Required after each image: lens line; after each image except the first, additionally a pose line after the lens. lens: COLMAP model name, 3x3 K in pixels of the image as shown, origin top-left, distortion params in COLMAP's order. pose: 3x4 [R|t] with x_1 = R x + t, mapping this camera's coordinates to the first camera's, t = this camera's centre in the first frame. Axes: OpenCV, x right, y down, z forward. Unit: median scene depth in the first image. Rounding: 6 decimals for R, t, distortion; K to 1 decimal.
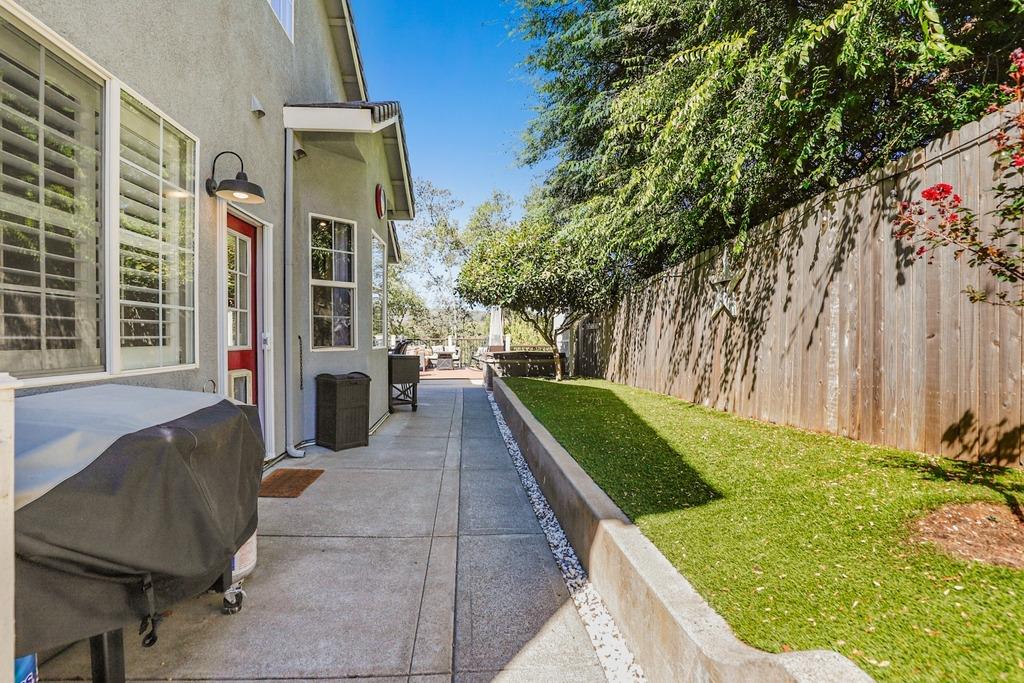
lens RADIAL K [[470.8, 0, 510.1], [0, 470.8, 338.3], [0, 0, 1]] dist [-0.043205, 0.010449]
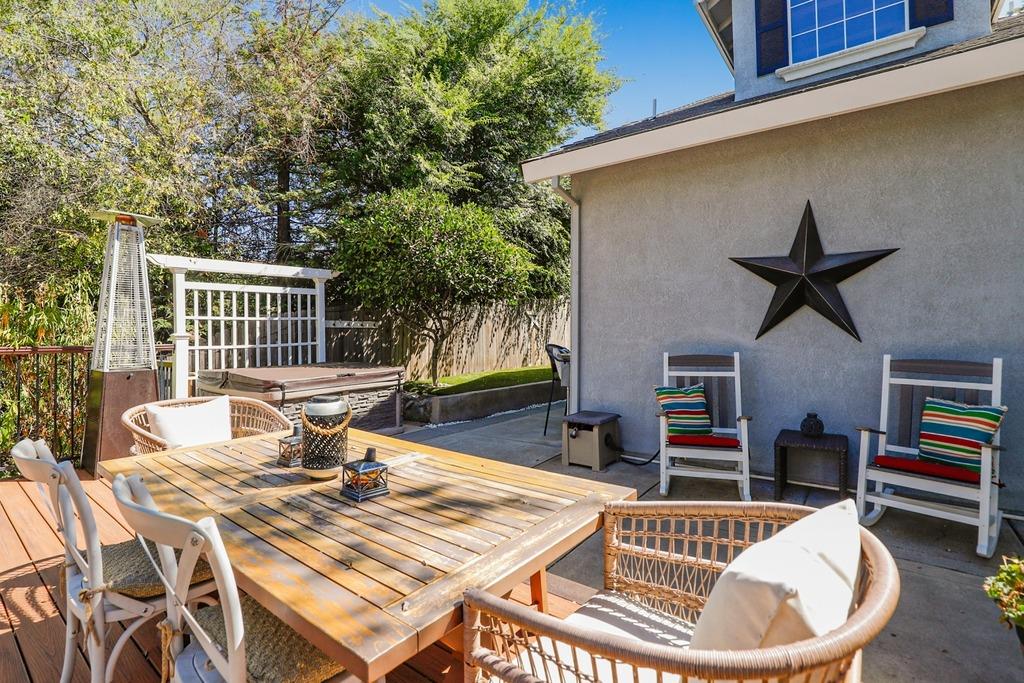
lens RADIAL K [[470.8, 0, 510.1], [0, 470.8, 338.3], [0, 0, 1]] dist [-0.043205, 0.010449]
pose [[-0.739981, -0.006666, 0.672595, -0.421991], [0.000944, 0.999940, 0.010949, -0.008175], [-0.672627, 0.008737, -0.739930, 1.072488]]
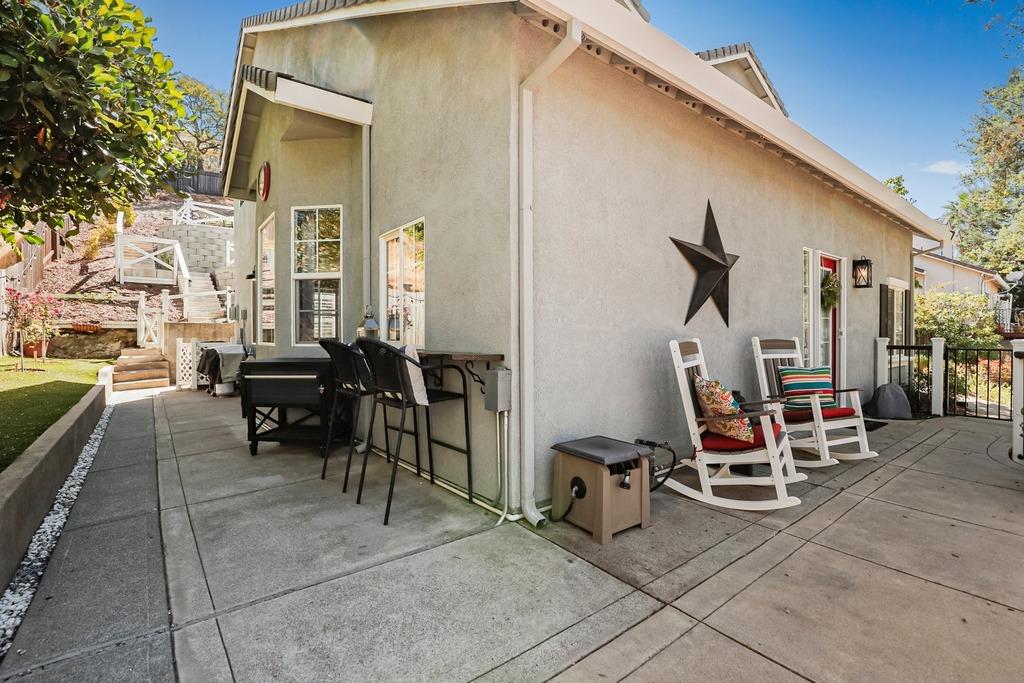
lens RADIAL K [[470.8, 0, 510.1], [0, 470.8, 338.3], [0, 0, 1]] dist [-0.043205, 0.010449]
pose [[-0.841053, 0.008191, -0.540891, -0.087824], [0.005289, 0.999962, 0.006919, 0.001523], [0.540927, 0.002959, -0.841064, 0.935725]]
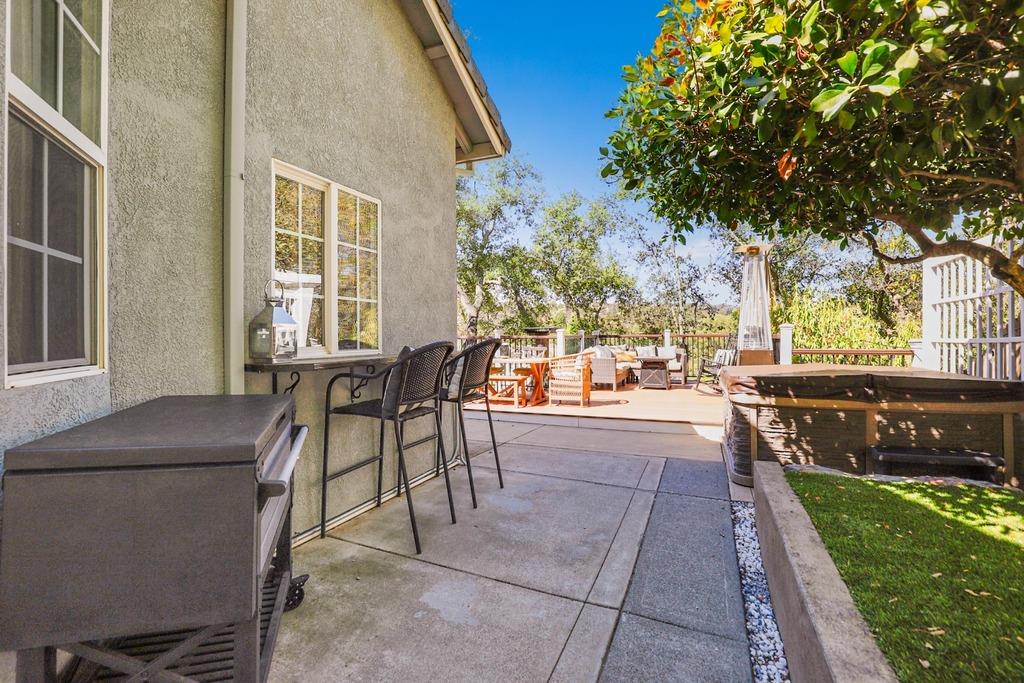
lens RADIAL K [[470.8, 0, 510.1], [0, 470.8, 338.3], [0, 0, 1]] dist [-0.043205, 0.010449]
pose [[0.880275, -0.002298, -0.474458, -0.025832], [0.005875, 0.999964, 0.006057, 0.000454], [0.474427, -0.008119, 0.880257, 0.511892]]
